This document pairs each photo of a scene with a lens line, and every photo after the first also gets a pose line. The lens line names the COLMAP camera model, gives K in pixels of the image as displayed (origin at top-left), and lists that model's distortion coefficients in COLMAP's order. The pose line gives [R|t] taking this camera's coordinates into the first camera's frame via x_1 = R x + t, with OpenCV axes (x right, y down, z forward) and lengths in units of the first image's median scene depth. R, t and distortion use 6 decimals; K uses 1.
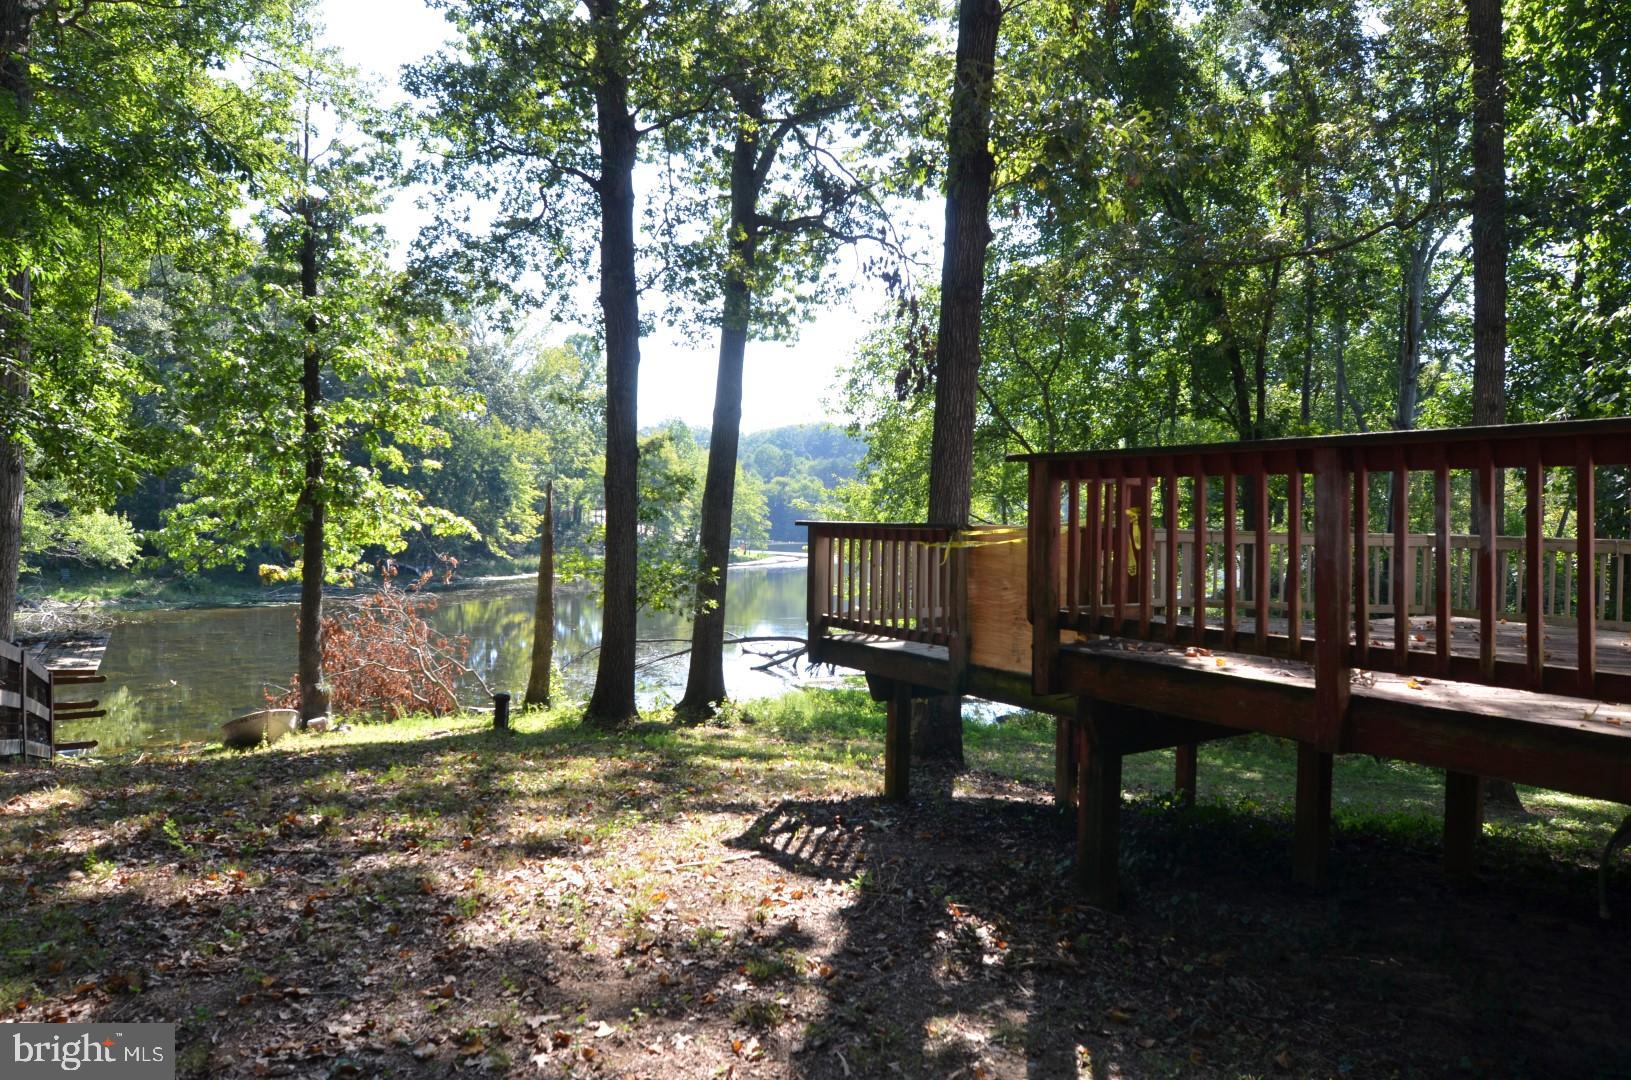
lens RADIAL K [[1011.1, 0, 815.5], [0, 1011.1, 540.0], [0, 0, 1]] dist [0.000431, 0.000159]
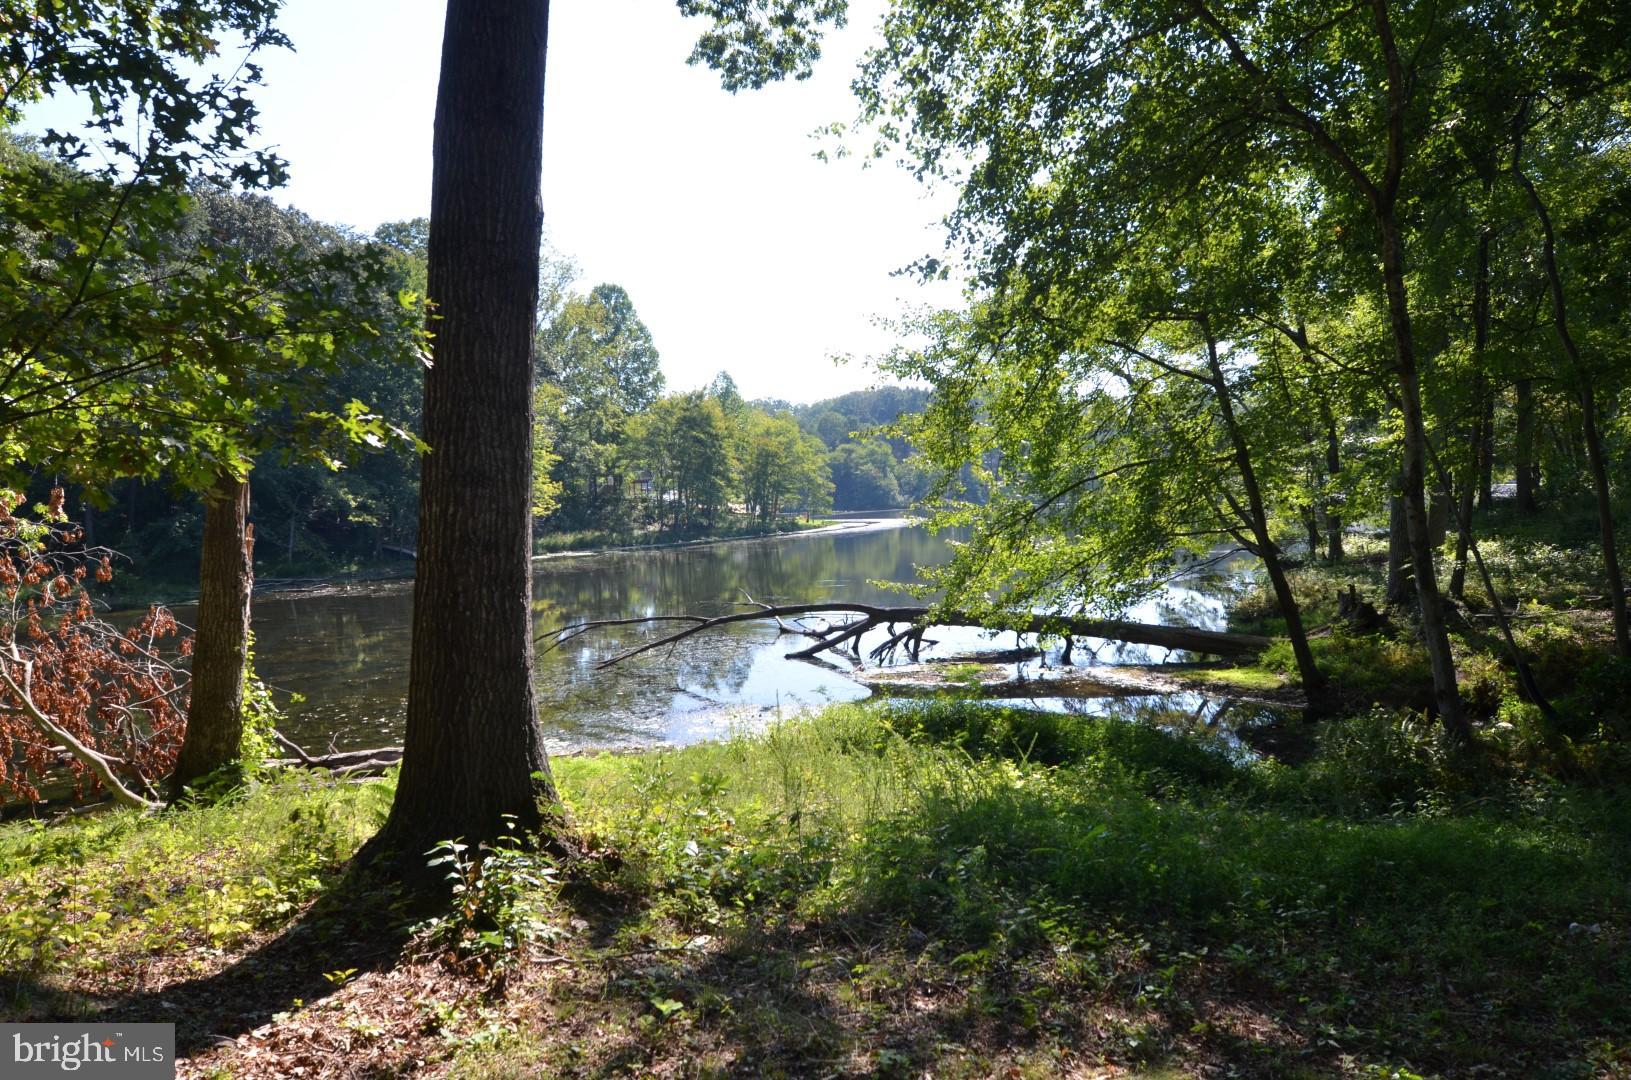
lens RADIAL K [[1011.1, 0, 815.5], [0, 1011.1, 540.0], [0, 0, 1]] dist [0.000431, 0.000159]
pose [[0.995507, -0.060667, -0.072699, 0.004446], [0.062375, 0.997822, 0.021448, 0.036764], [0.071239, -0.025886, 0.997123, 0.329077]]
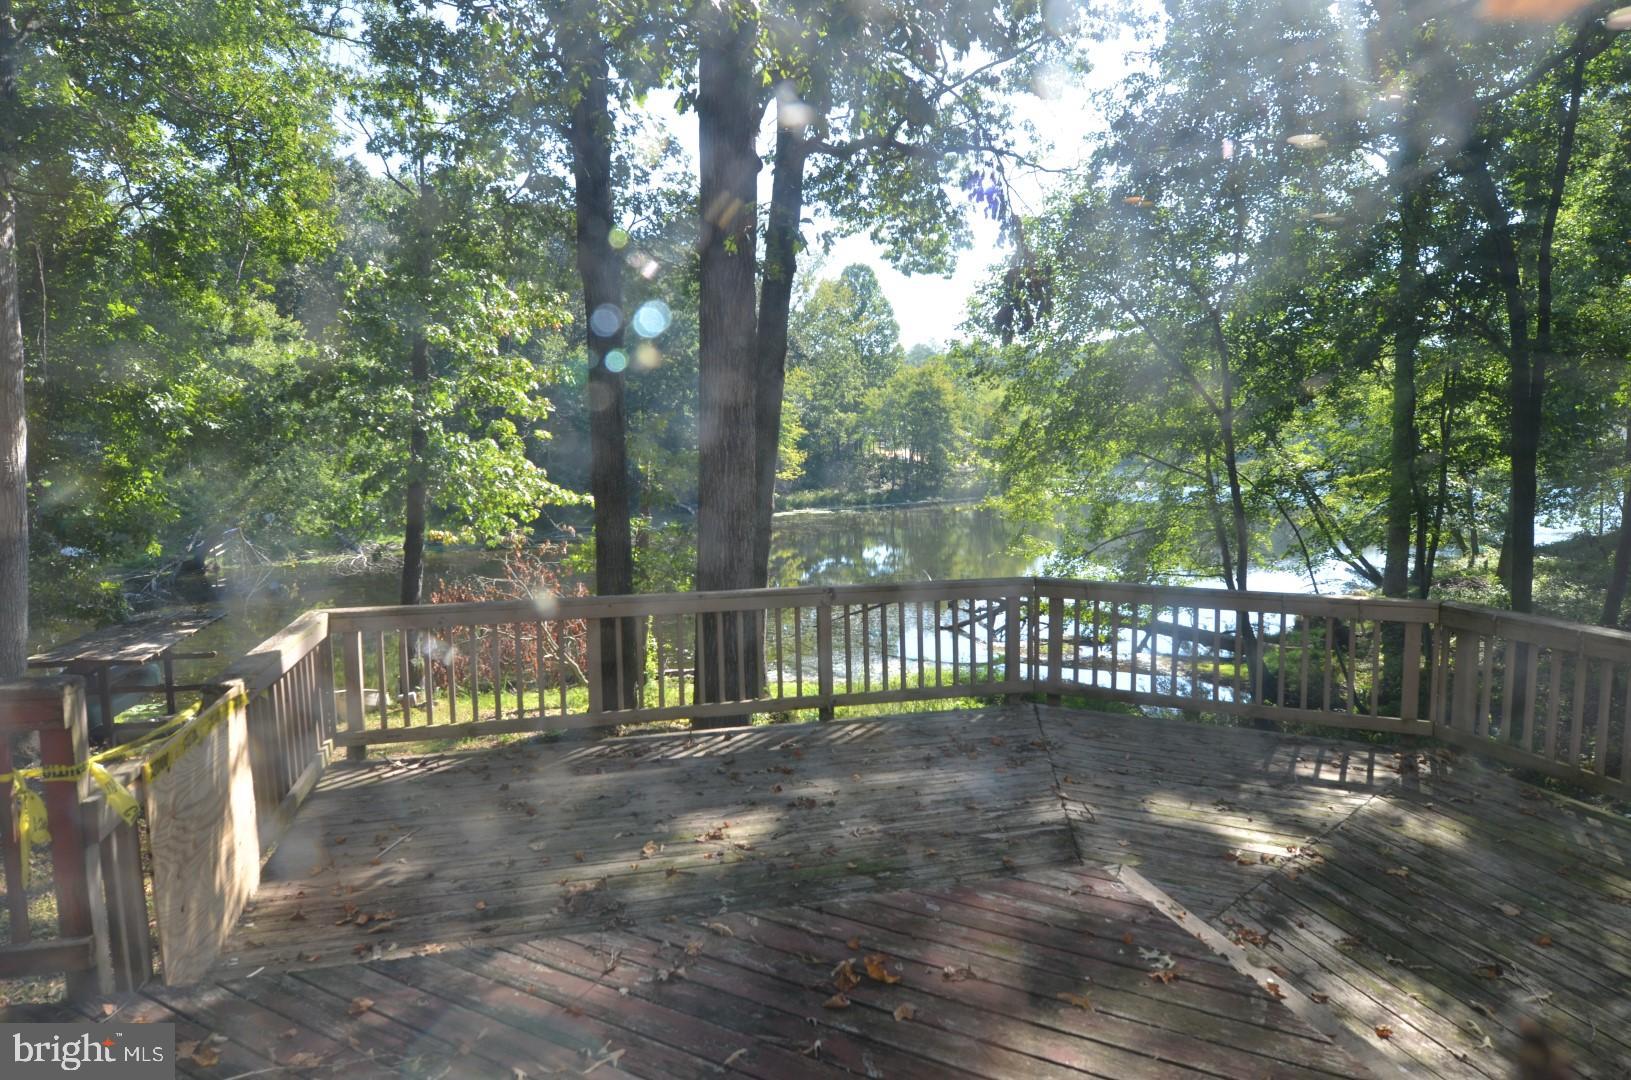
lens RADIAL K [[1011.1, 0, 815.5], [0, 1011.1, 540.0], [0, 0, 1]] dist [0.000431, 0.000159]
pose [[0.950568, 0.000367, -0.310517, 0.104167], [0.023411, 0.997068, 0.072846, -0.021760], [0.309633, -0.076514, 0.947772, 0.077721]]
